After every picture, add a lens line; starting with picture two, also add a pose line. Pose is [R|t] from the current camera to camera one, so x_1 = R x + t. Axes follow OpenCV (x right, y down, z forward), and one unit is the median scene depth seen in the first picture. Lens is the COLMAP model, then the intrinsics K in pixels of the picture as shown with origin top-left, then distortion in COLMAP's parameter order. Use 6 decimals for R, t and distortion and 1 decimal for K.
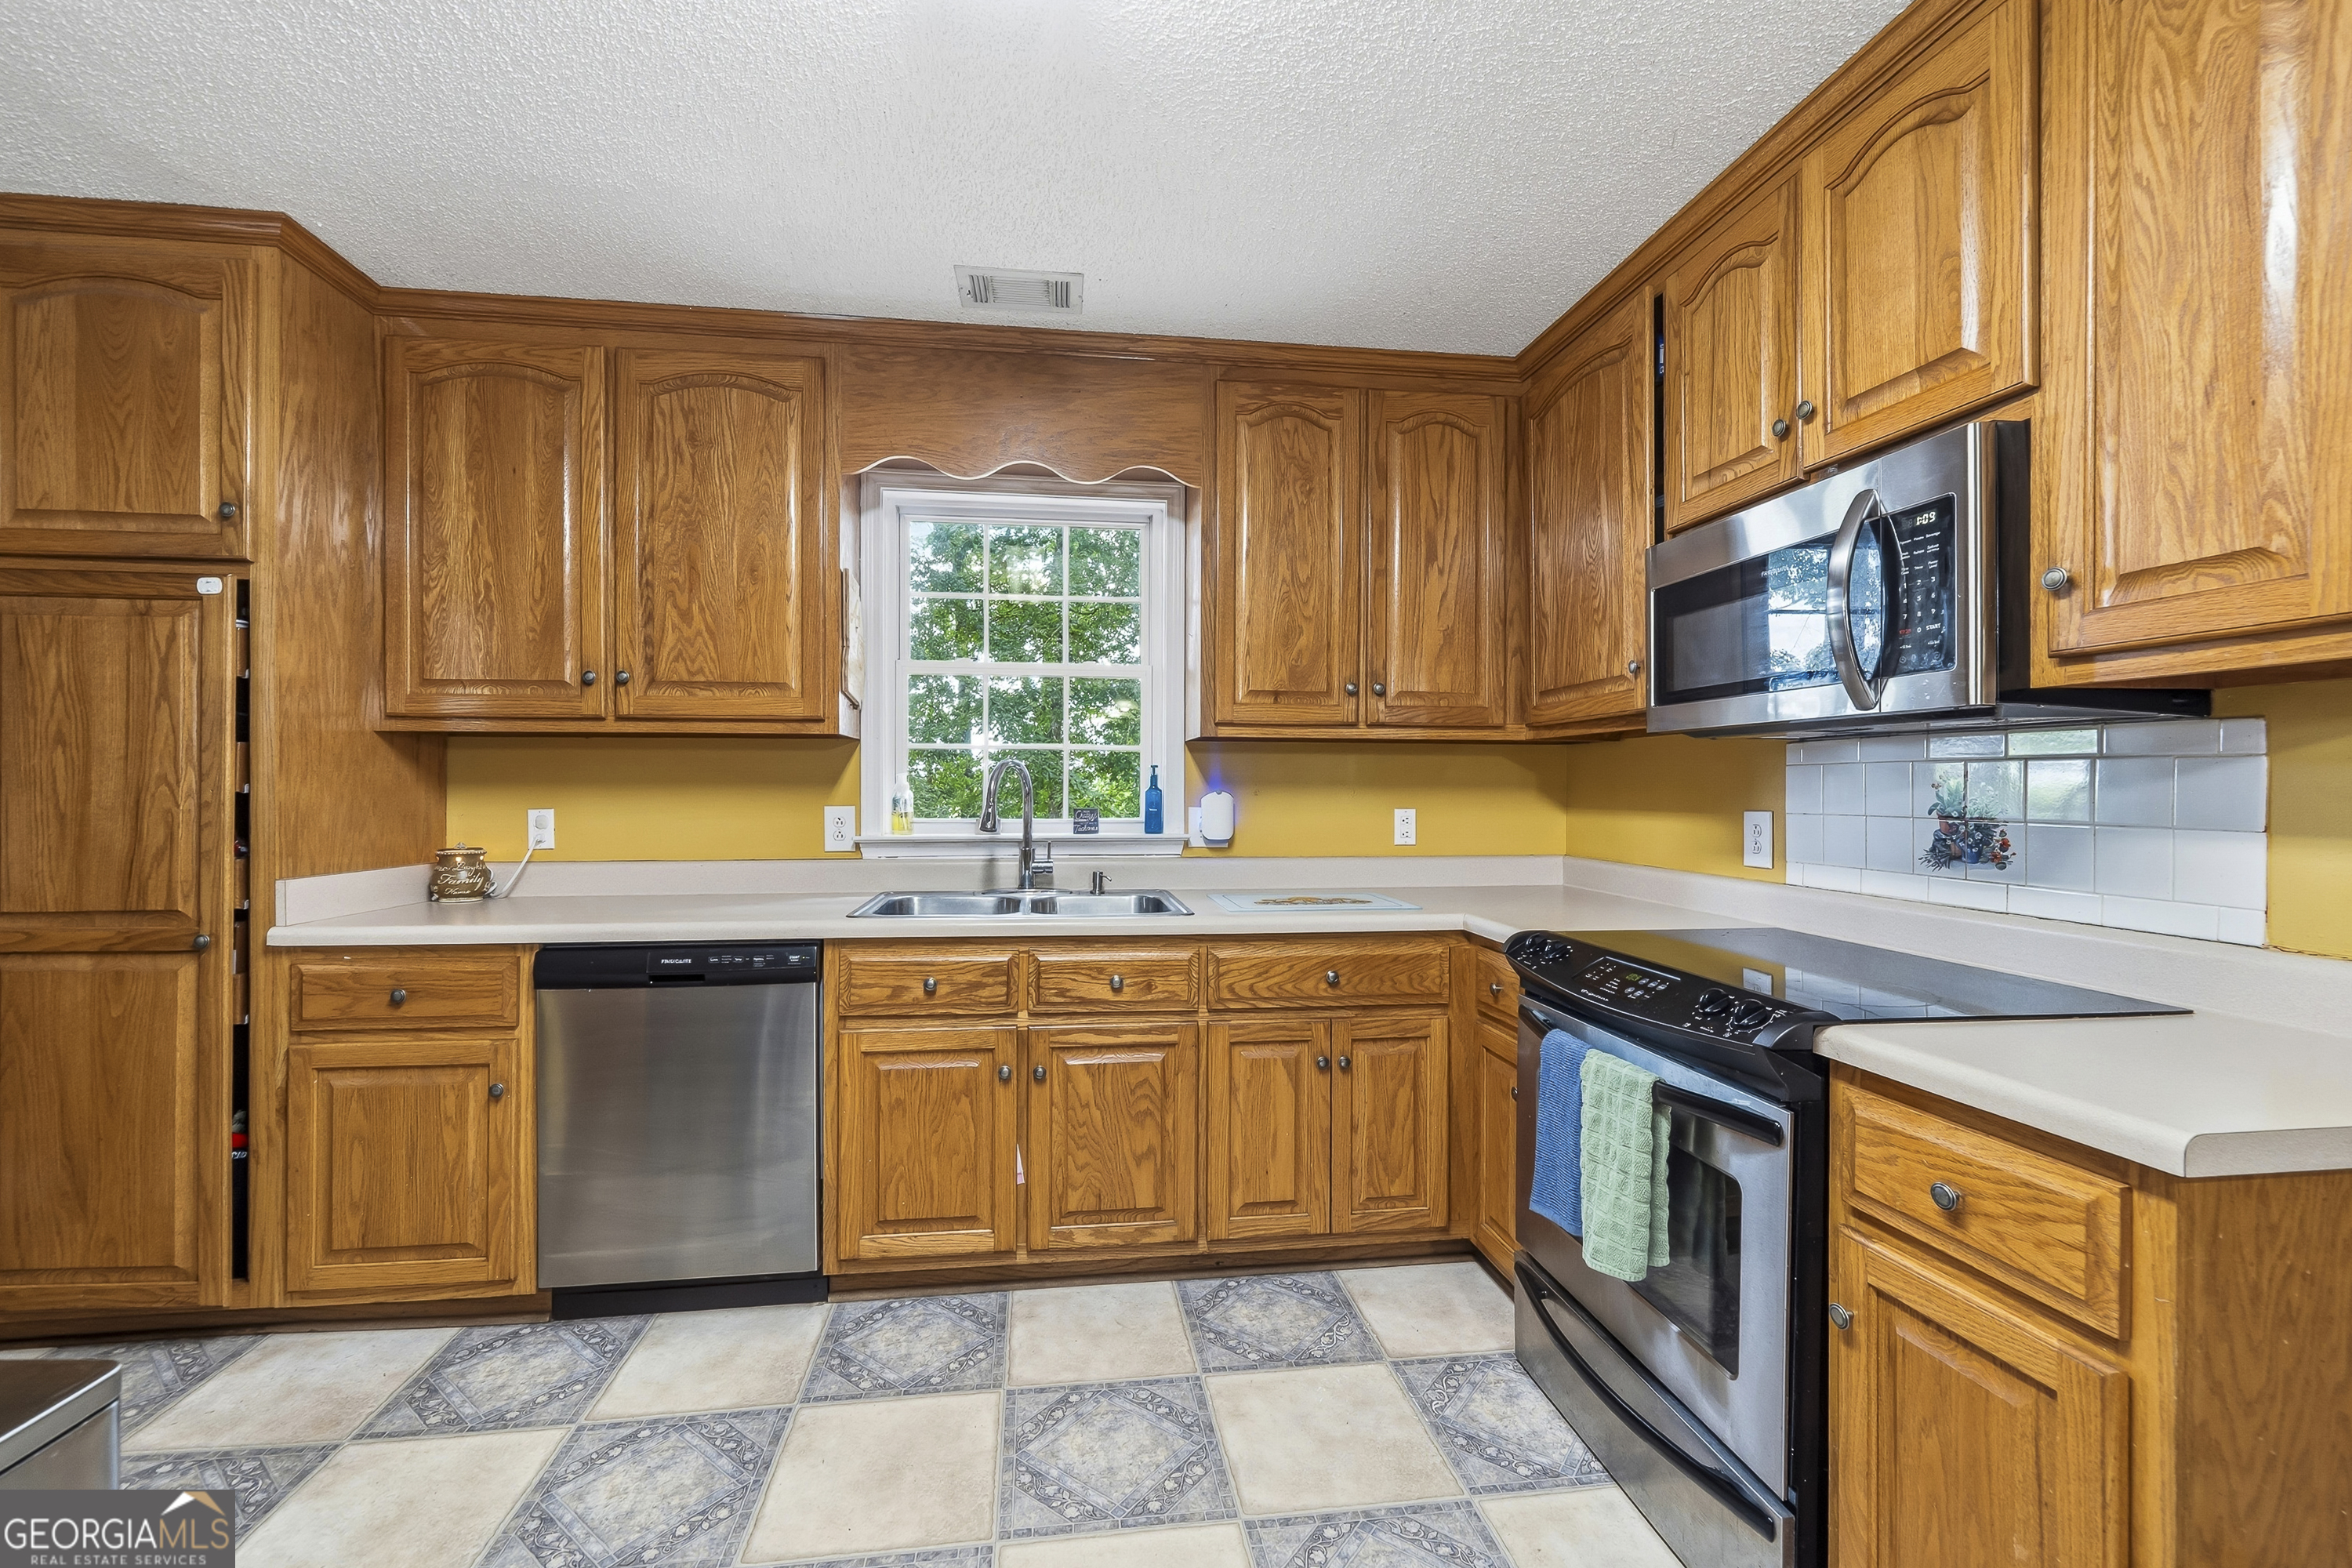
lens RADIAL K [[972.8, 0, 1163.6], [0, 972.8, 792.0], [0, 0, 1]] dist [-0.002904, 0.000000]
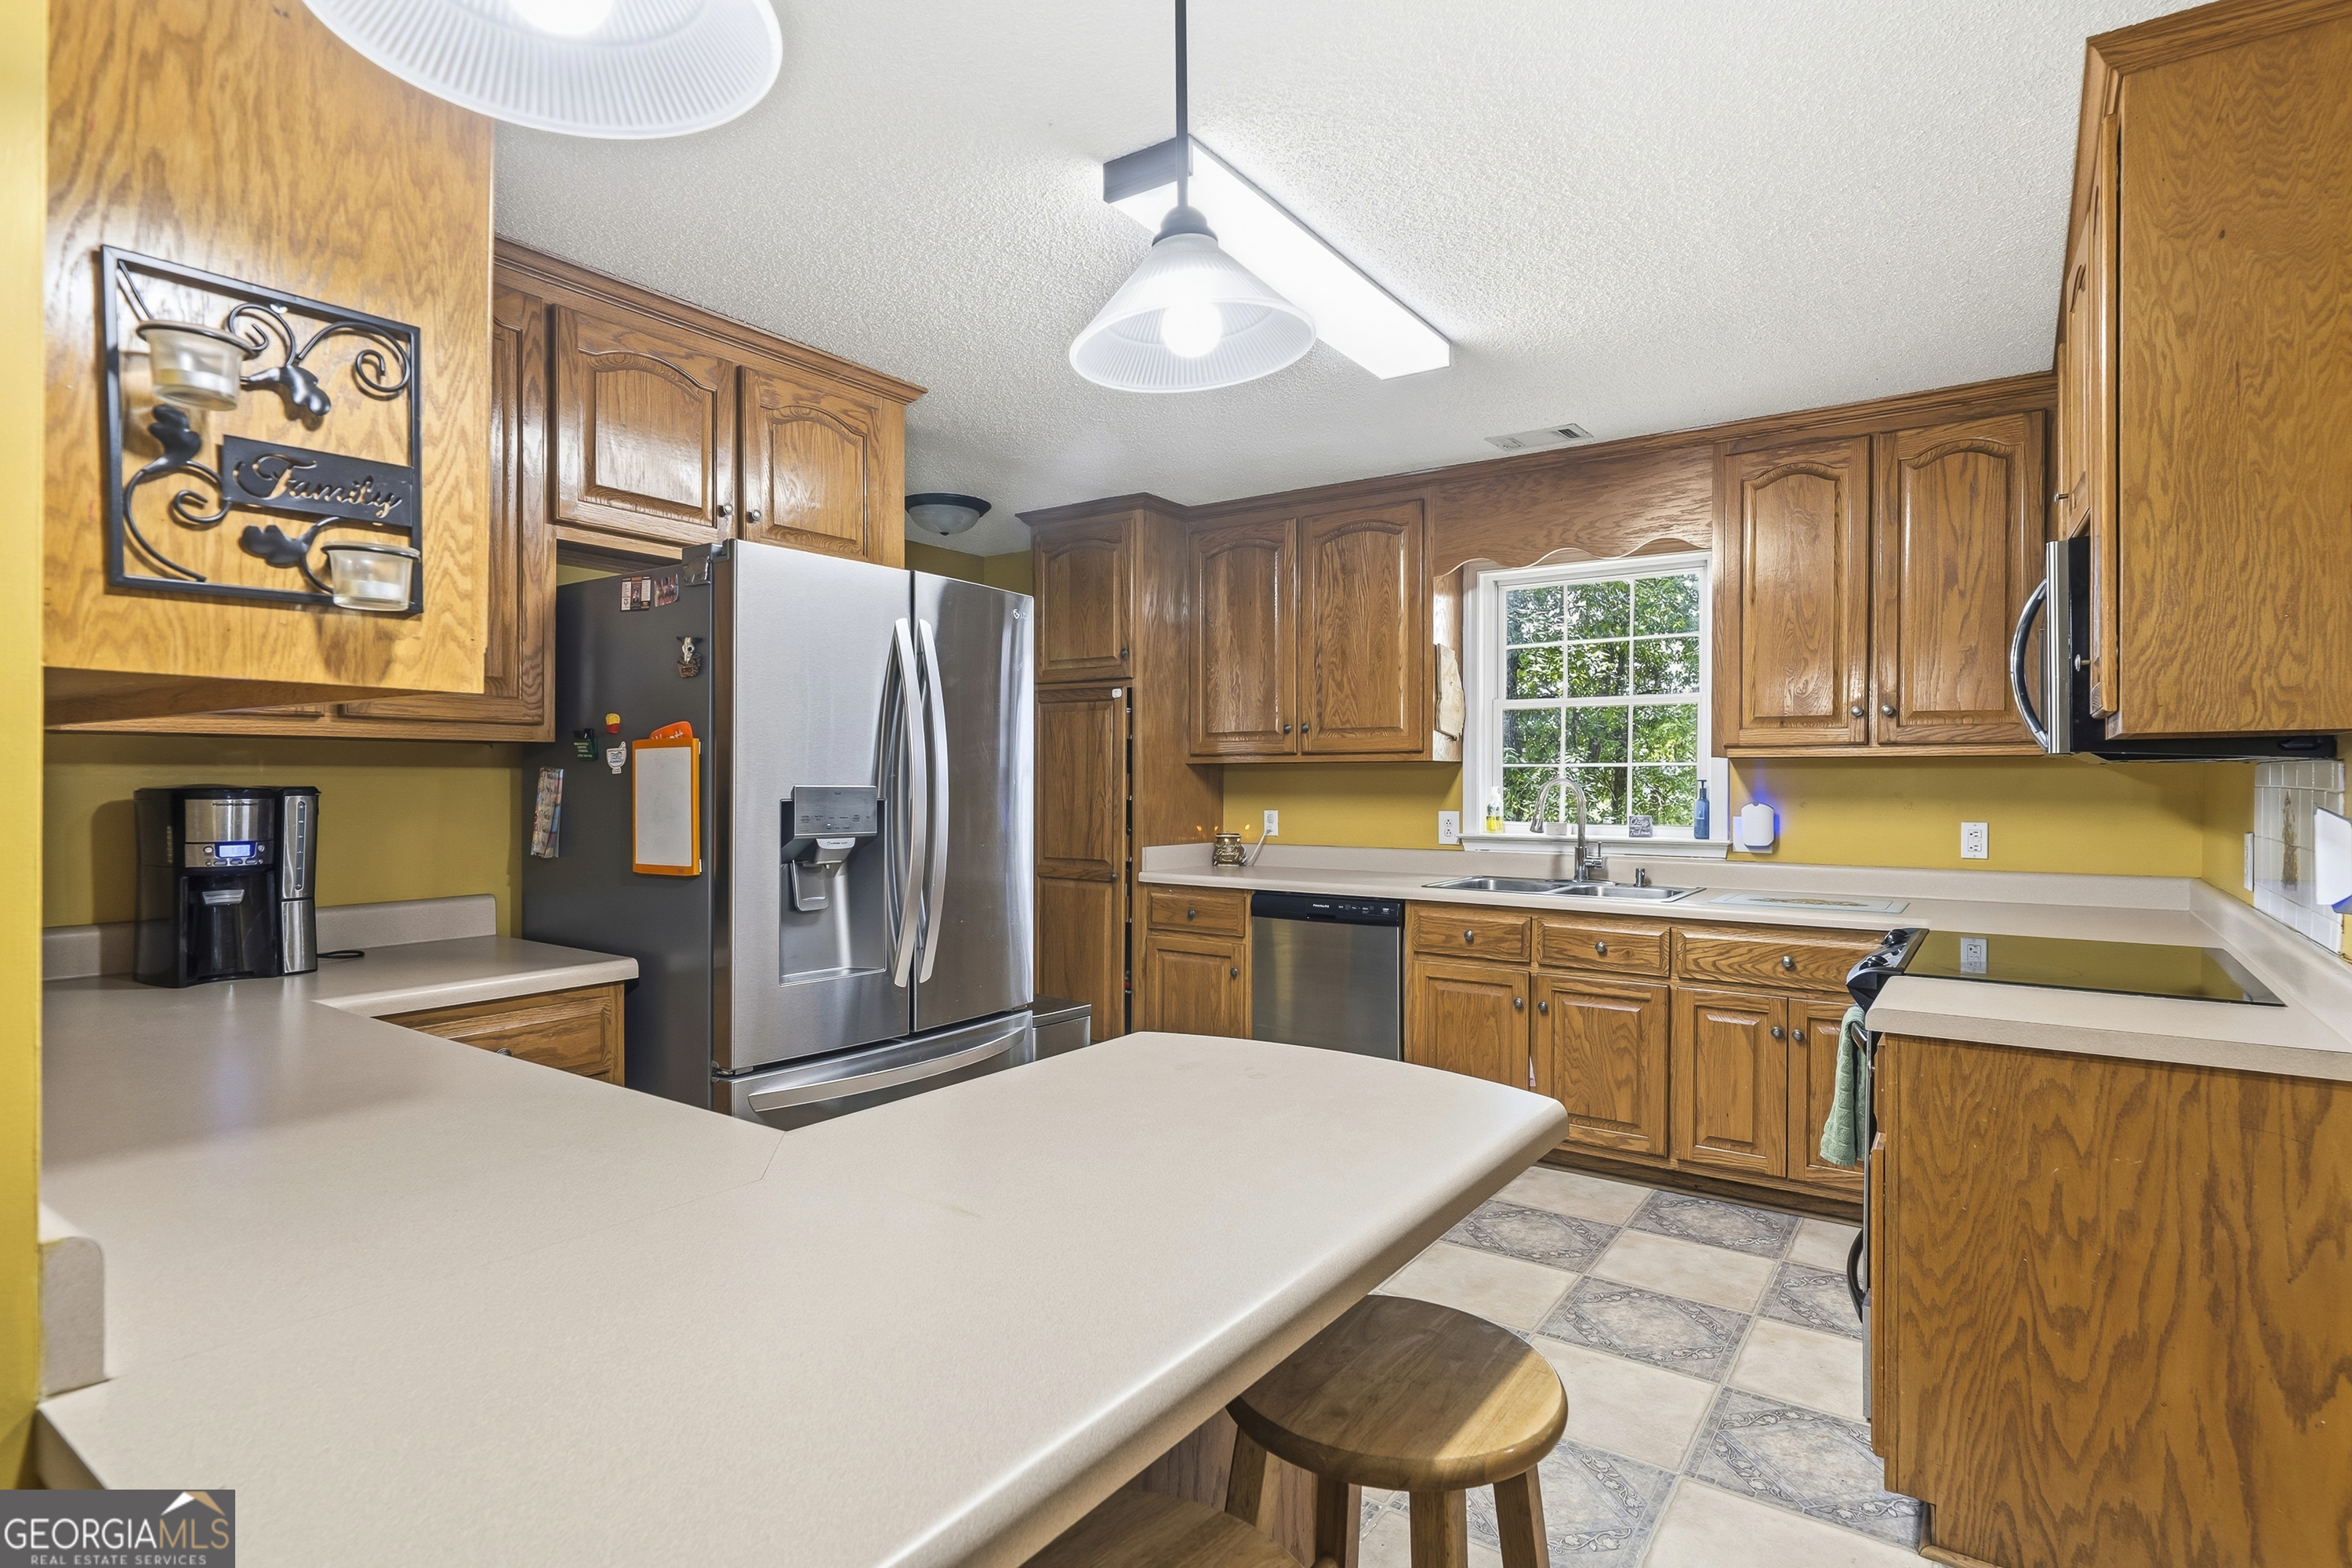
lens RADIAL K [[1196.3, 0, 1166.0], [0, 1196.3, 790.6], [0, 0, 1]] dist [0.000412, 0.000804]
pose [[0.736467, 0.004119, -0.676461, 0.626995], [-0.001468, 0.999989, 0.004490, -0.026121], [0.676472, -0.002314, 0.736464, -0.616305]]
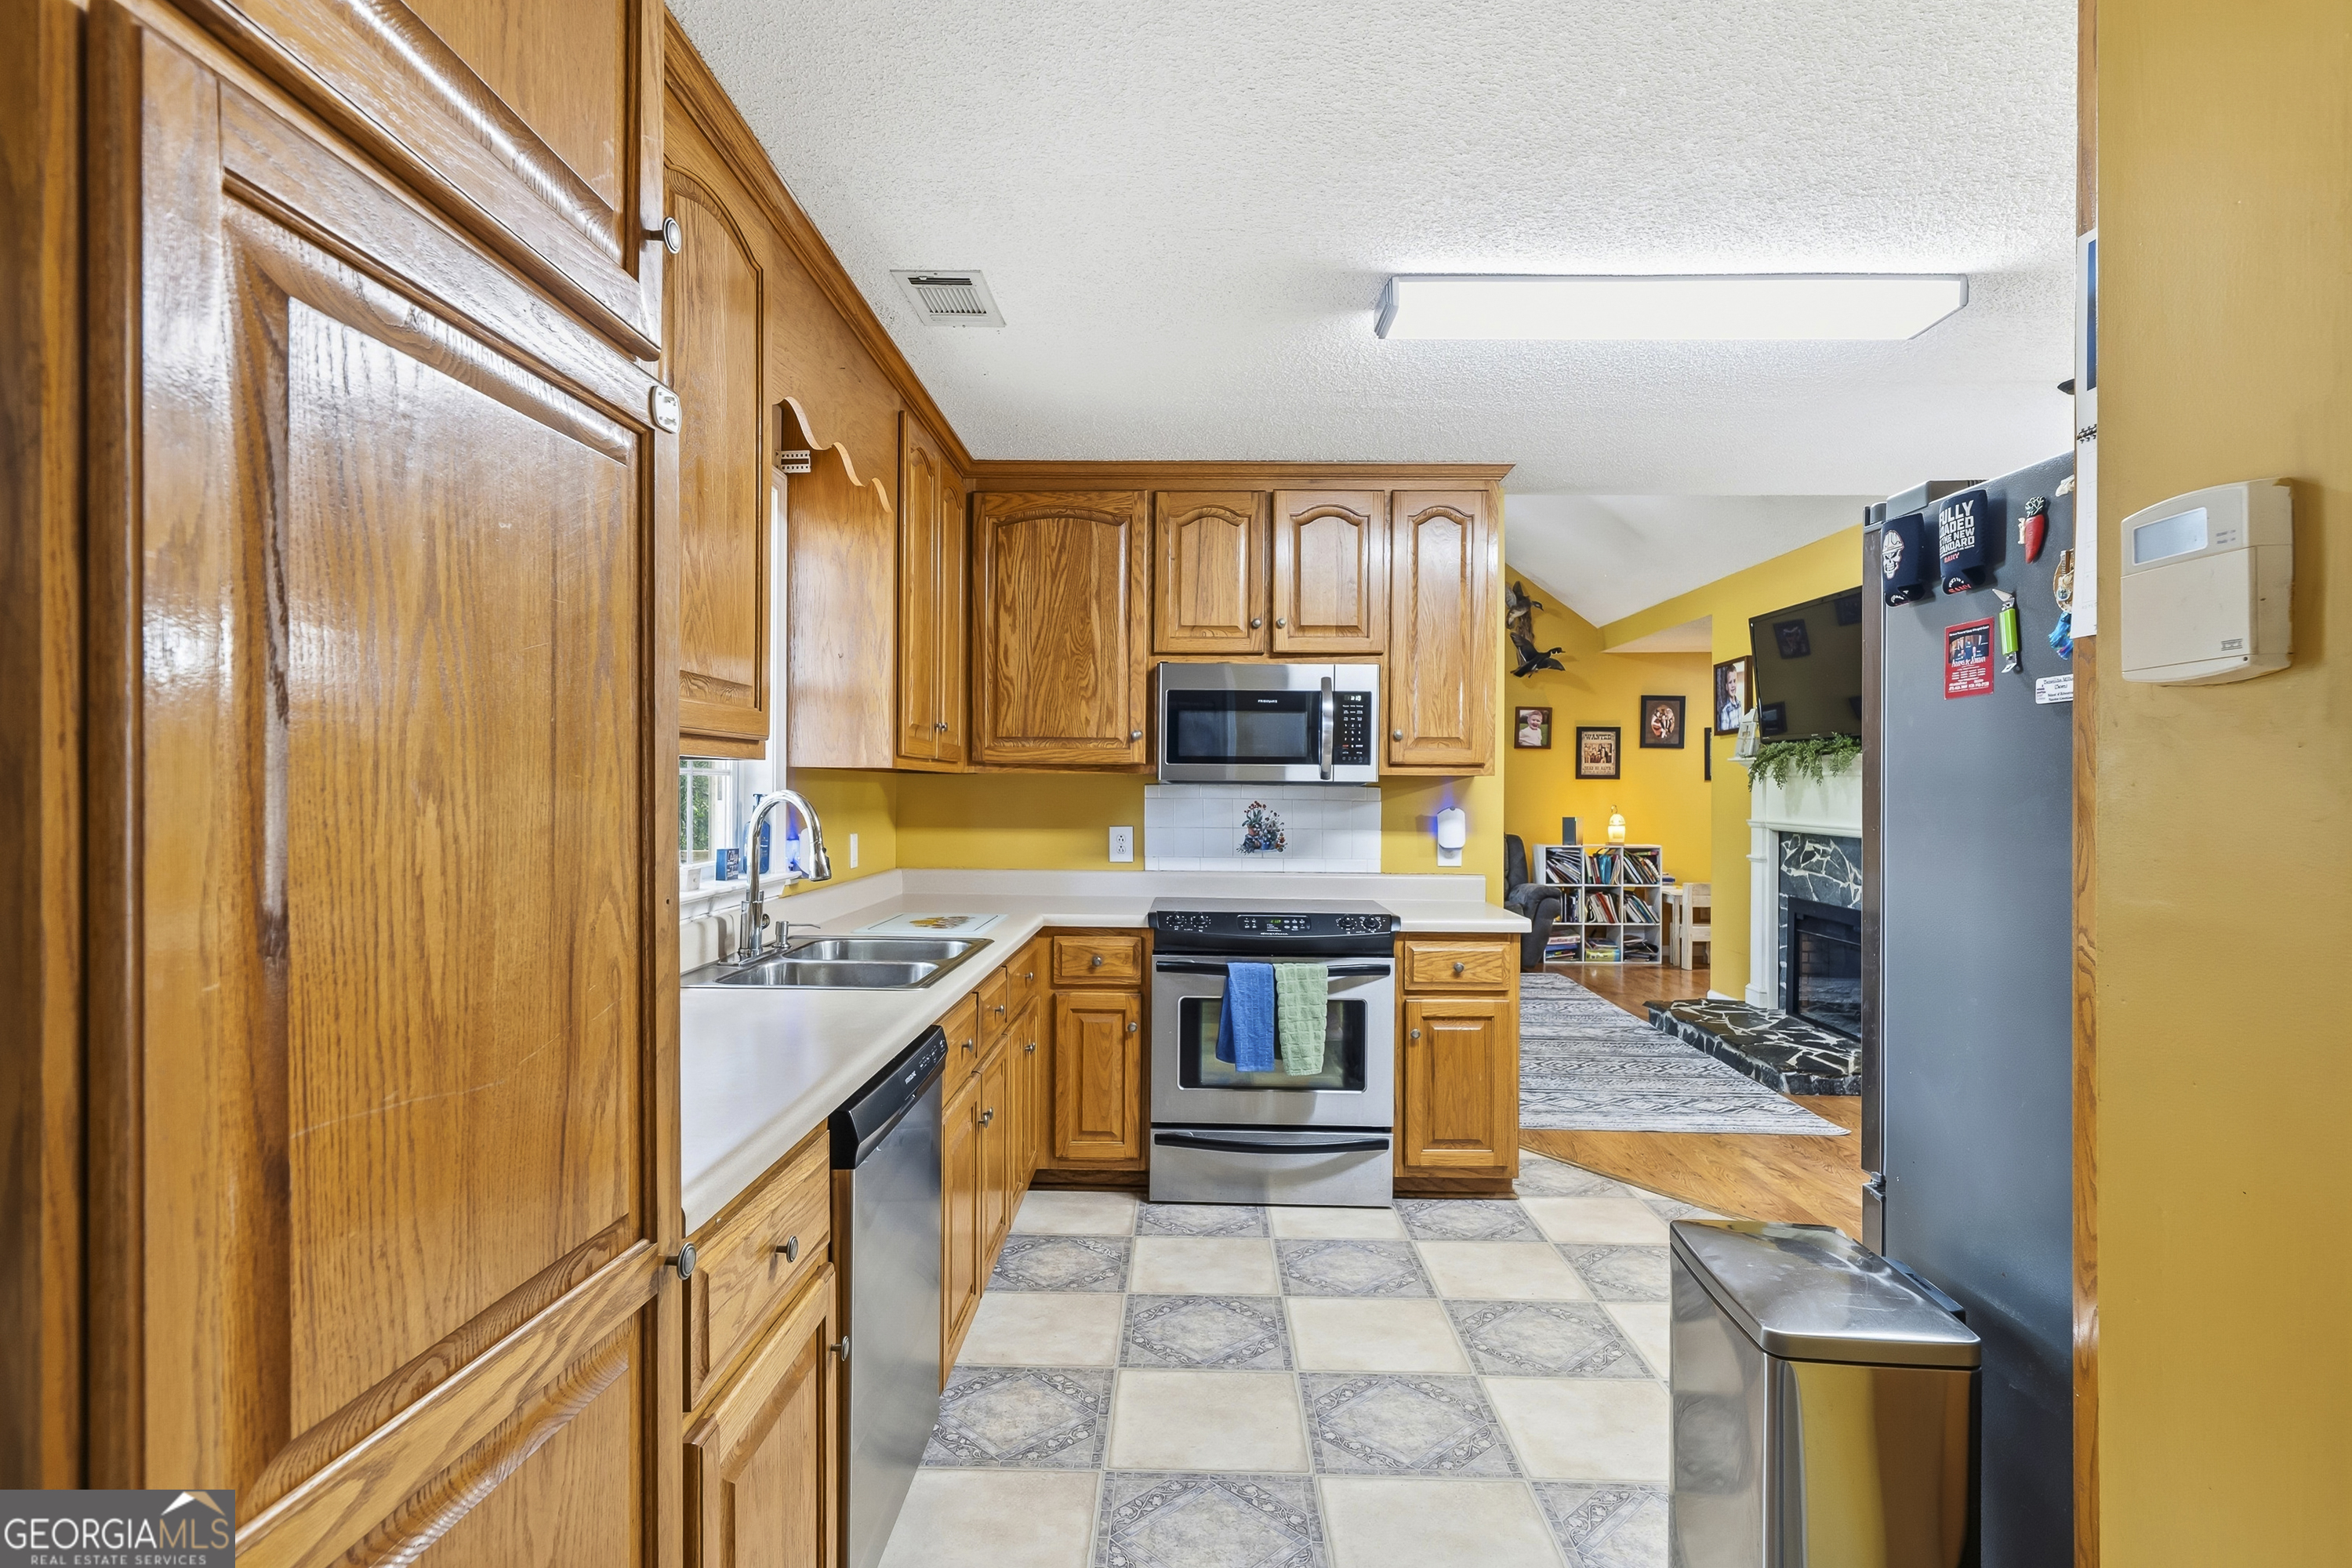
lens RADIAL K [[1196.3, 0, 1166.0], [0, 1196.3, 790.6], [0, 0, 1]] dist [0.000412, 0.000804]
pose [[0.155112, -0.003345, 0.987891, -1.299269], [-0.002926, 0.999988, 0.003846, -0.046269], [-0.987892, -0.003487, 0.155101, 0.630946]]
